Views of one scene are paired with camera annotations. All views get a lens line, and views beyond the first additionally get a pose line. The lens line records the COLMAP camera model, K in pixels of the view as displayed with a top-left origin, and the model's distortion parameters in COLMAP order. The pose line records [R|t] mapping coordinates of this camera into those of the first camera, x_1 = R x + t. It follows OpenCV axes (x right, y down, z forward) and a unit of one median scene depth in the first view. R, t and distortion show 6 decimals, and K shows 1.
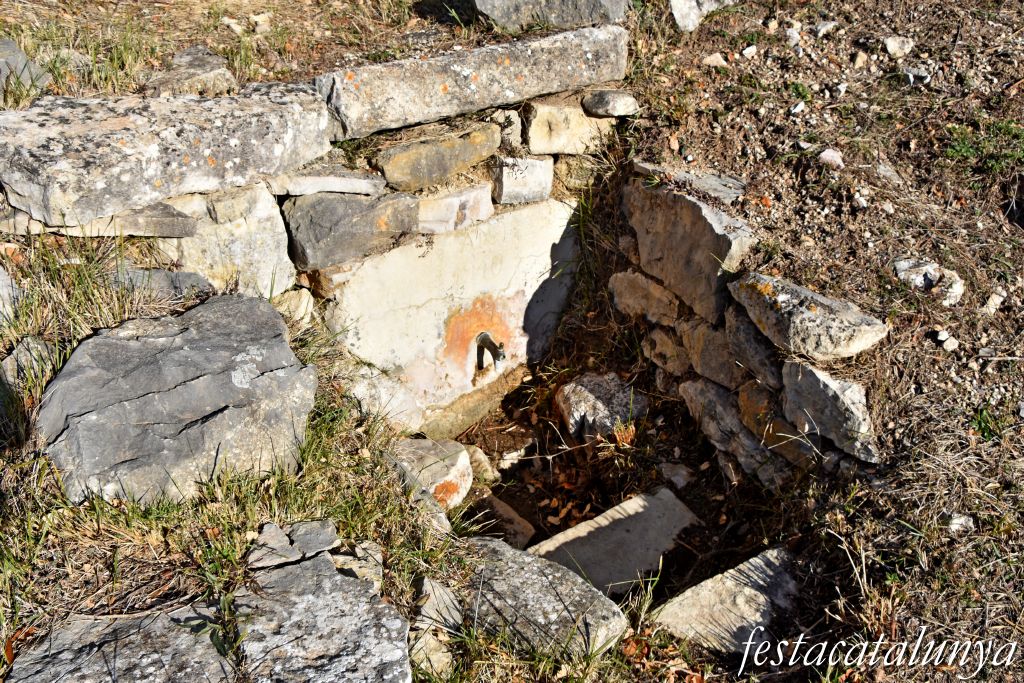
lens RADIAL K [[885.5, 0, 512.7], [0, 885.5, 342.0], [0, 0, 1]] dist [-0.068816, 0.025145]
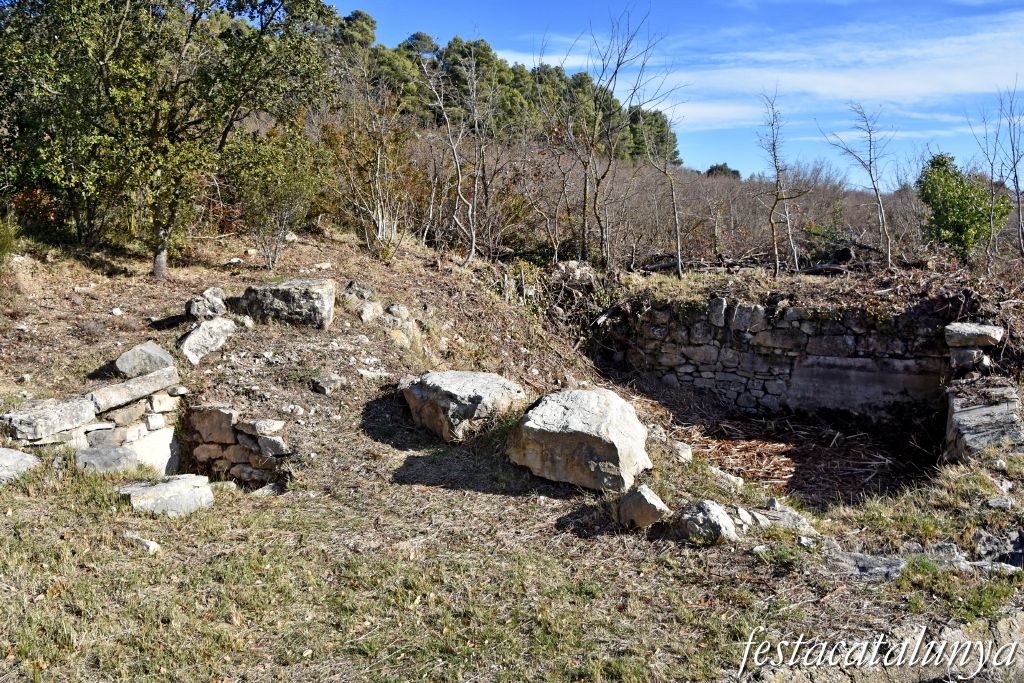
lens RADIAL K [[789.3, 0, 516.7], [0, 789.3, 347.5], [0, 0, 1]] dist [-0.135376, 0.057771]
pose [[0.777030, -0.173593, 0.605054, -0.550435], [0.398556, 0.879680, -0.259454, 0.730630], [-0.487214, 0.442752, 0.752724, -1.564381]]
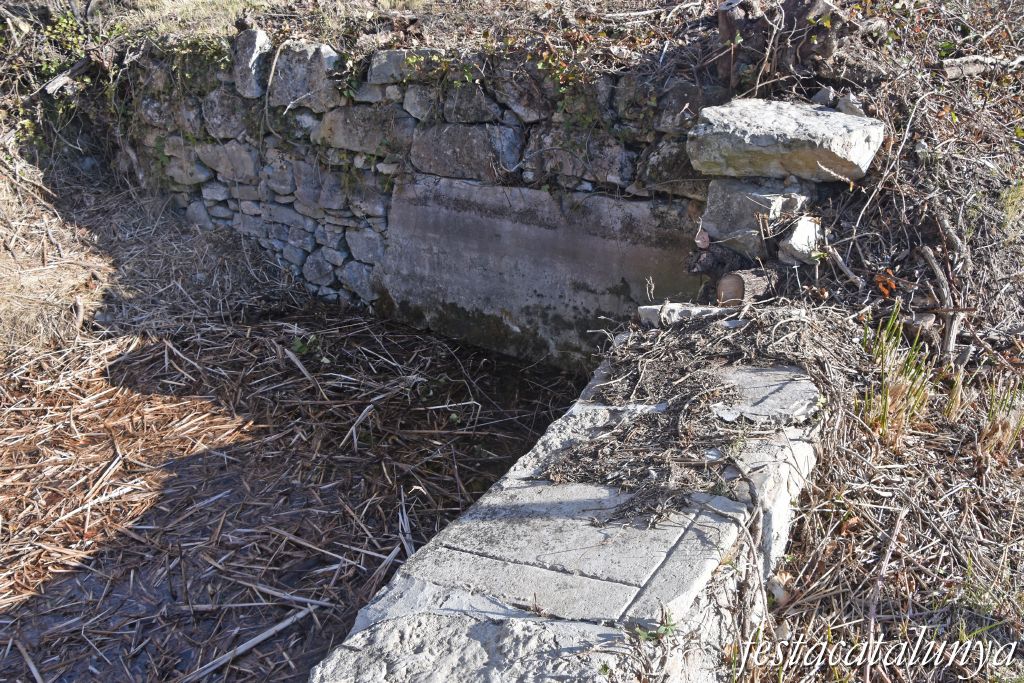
lens RADIAL K [[789.3, 0, 523.3], [0, 789.3, 335.2], [0, 0, 1]] dist [-0.135376, 0.057771]
pose [[0.797292, -0.292399, 0.528041, 2.786186], [0.361983, 0.931681, -0.030650, 0.771654], [-0.483004, 0.215579, 0.848665, -0.501045]]
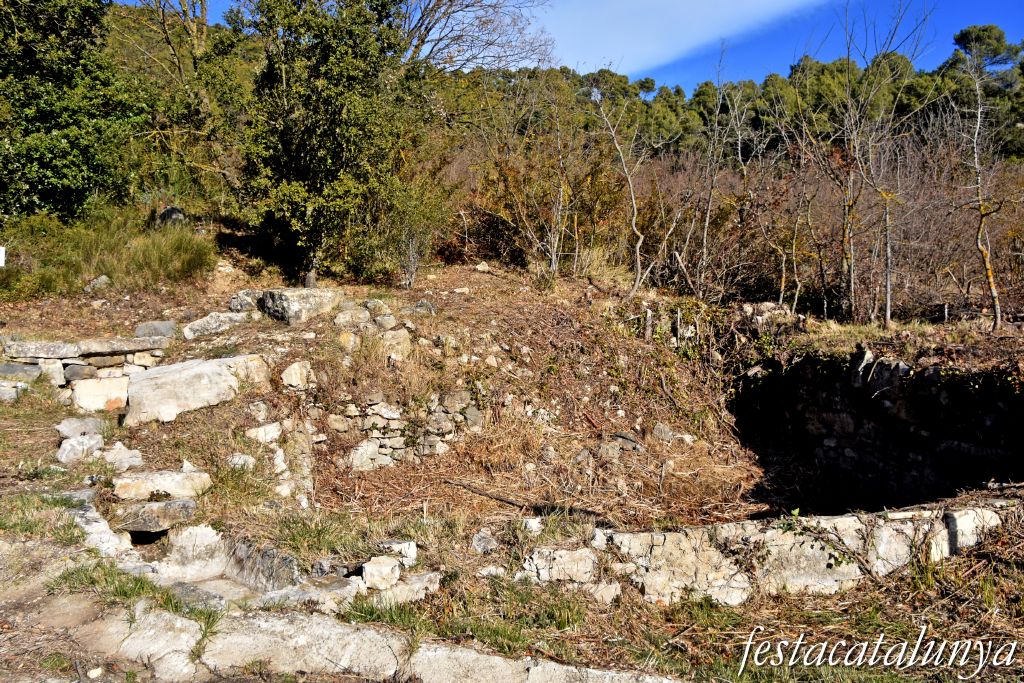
lens RADIAL K [[885.5, 0, 513.7], [0, 885.5, 345.8], [0, 0, 1]] dist [-0.068816, 0.025145]
pose [[0.988516, -0.046967, -0.143634, 2.485899], [-0.032094, 0.863546, -0.503248, 1.799463], [0.147671, 0.502078, 0.852121, -2.370515]]
